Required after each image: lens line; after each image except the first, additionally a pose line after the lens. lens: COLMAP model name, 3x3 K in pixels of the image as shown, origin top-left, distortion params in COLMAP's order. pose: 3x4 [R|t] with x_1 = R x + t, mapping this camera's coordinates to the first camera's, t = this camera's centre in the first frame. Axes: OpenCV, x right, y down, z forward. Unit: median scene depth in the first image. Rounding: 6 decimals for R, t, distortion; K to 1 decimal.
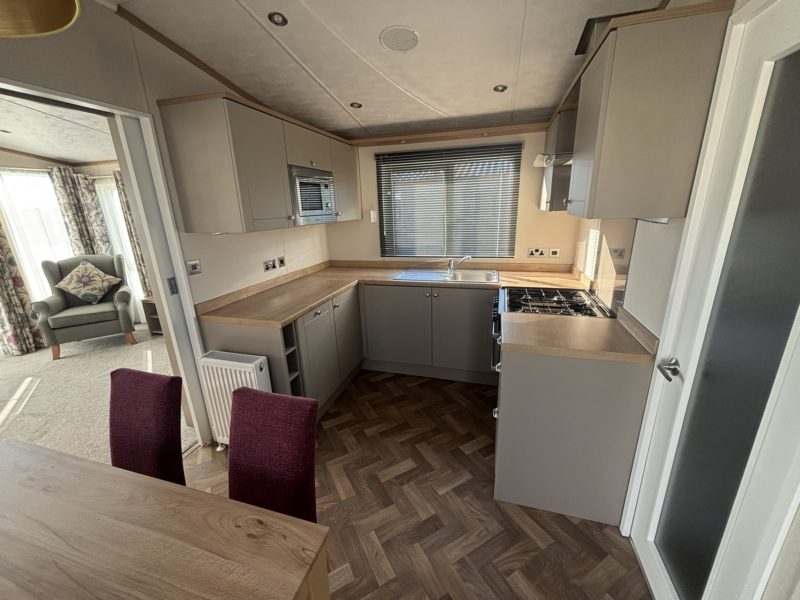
lens RADIAL K [[321.6, 0, 401.3], [0, 321.6, 300.9], [0, 0, 1]] dist [-0.000968, -0.000778]
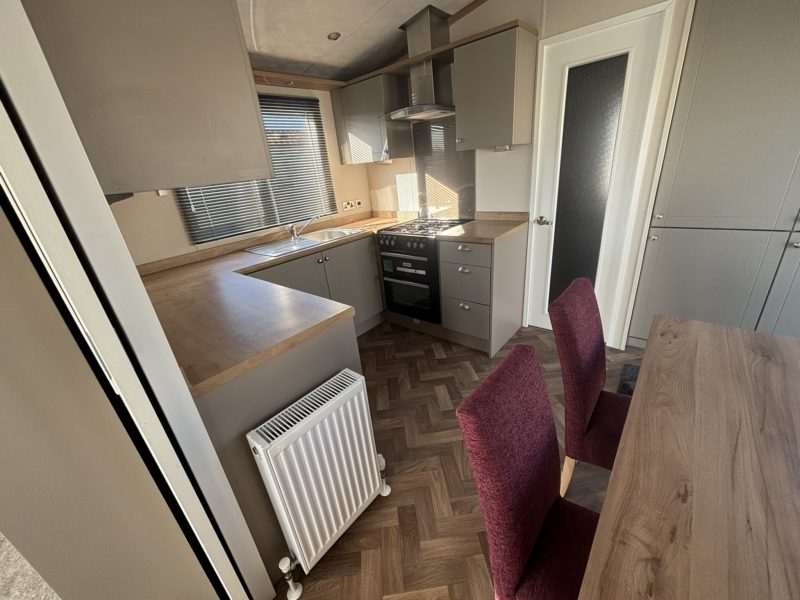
lens RADIAL K [[321.6, 0, 401.3], [0, 321.6, 300.9], [0, 0, 1]] dist [-0.000968, -0.000778]
pose [[0.397752, -0.362118, 0.843009, -0.759855], [0.343189, 0.910840, 0.229331, -0.052720], [-0.850891, 0.198094, 0.486563, 0.475657]]
